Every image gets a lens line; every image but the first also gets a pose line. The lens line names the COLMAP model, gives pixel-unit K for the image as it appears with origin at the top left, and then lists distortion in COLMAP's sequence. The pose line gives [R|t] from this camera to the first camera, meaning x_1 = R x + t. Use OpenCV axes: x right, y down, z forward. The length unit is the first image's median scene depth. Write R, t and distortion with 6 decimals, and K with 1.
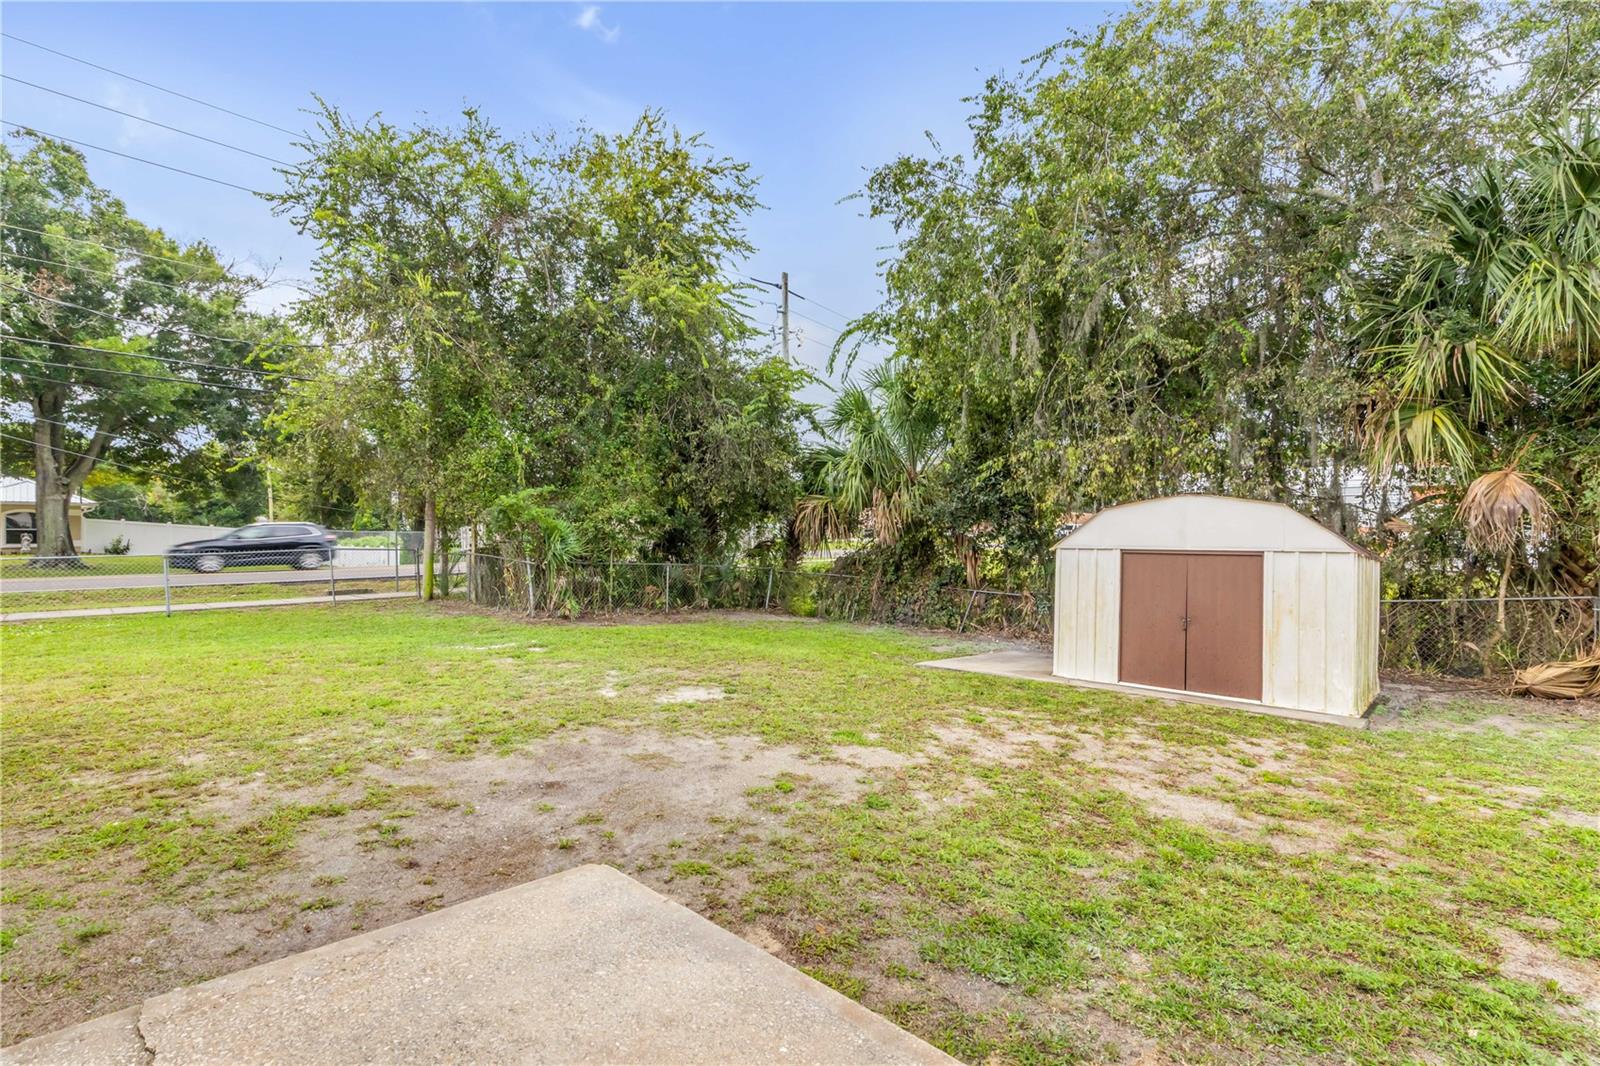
lens RADIAL K [[743.9, 0, 806.0], [0, 743.9, 533.1], [0, 0, 1]] dist [0.006560, -0.000485]
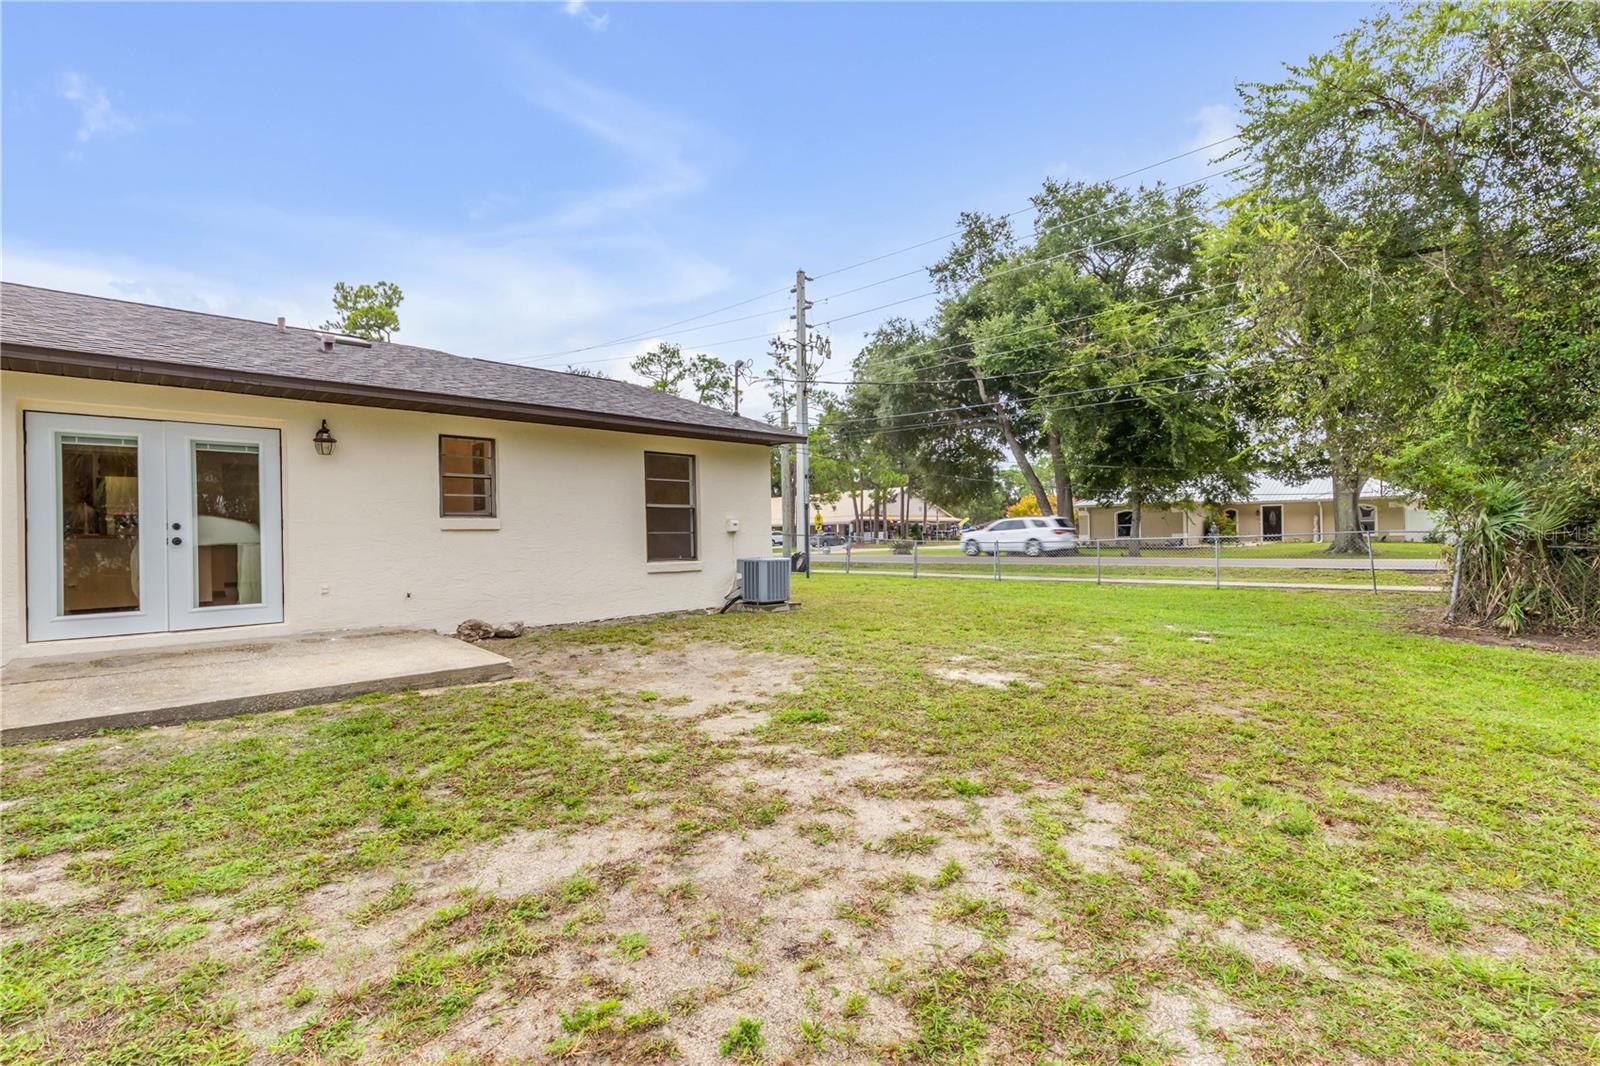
lens RADIAL K [[813.7, 0, 800.0], [0, 813.7, 533.0], [0, 0, 1]] dist [-0.002670, -0.000701]
pose [[-0.097995, -0.007856, -0.995156, 1.033472], [0.003793, 0.999959, -0.008267, 0.073179], [0.995180, -0.004585, -0.097961, 1.128163]]
